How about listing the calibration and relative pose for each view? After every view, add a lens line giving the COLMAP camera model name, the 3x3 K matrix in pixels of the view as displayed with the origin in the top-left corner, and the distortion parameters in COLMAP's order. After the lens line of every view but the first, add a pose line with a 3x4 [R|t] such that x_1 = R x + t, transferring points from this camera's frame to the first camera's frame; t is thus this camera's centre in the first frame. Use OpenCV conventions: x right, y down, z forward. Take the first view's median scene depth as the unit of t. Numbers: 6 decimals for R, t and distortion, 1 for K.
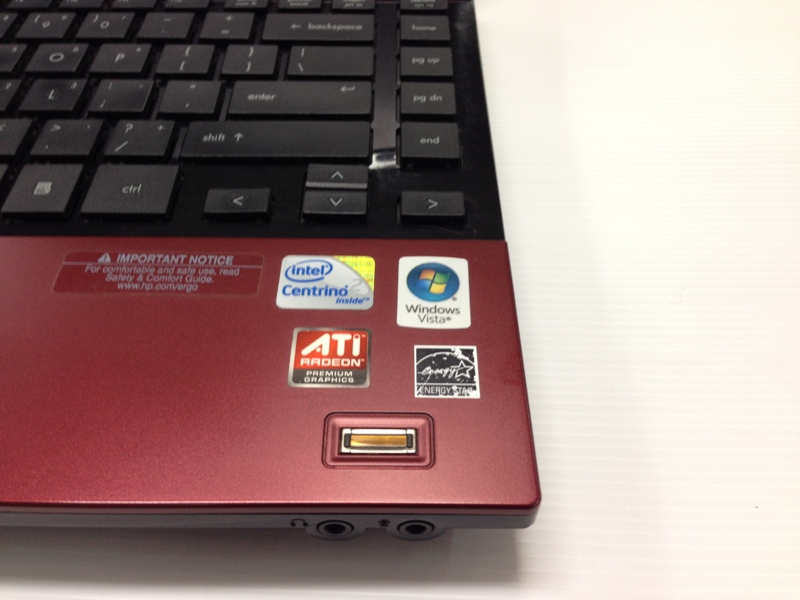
lens RADIAL K [[755.7, 0, 400.0], [0, 755.7, 300.0], [0, 0, 1]] dist [0.073729, -0.176884]
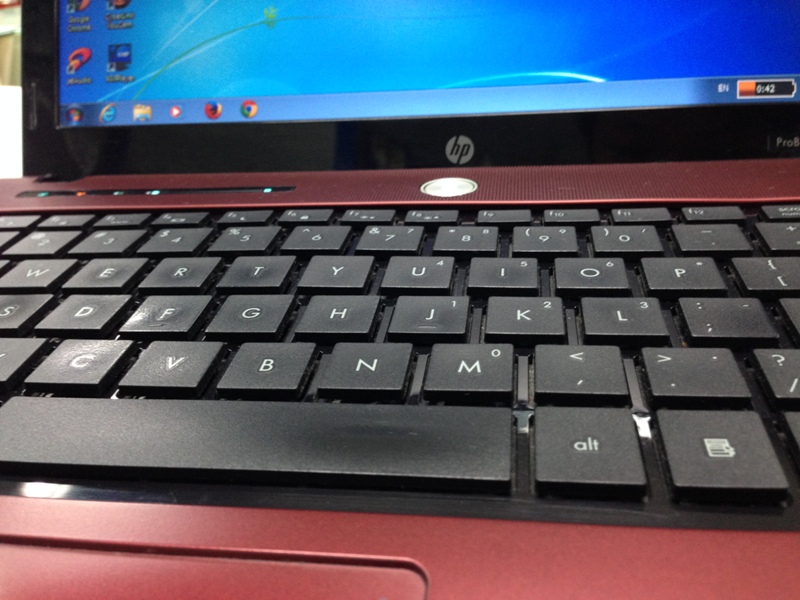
lens RADIAL K [[755.7, 0, 400.0], [0, 755.7, 300.0], [0, 0, 1]] dist [0.073729, -0.176884]
pose [[0.985559, -0.009258, -0.169077, -0.675082], [-0.051086, 0.935722, -0.349019, -0.036012], [0.161441, 0.352616, 0.921737, 0.395193]]
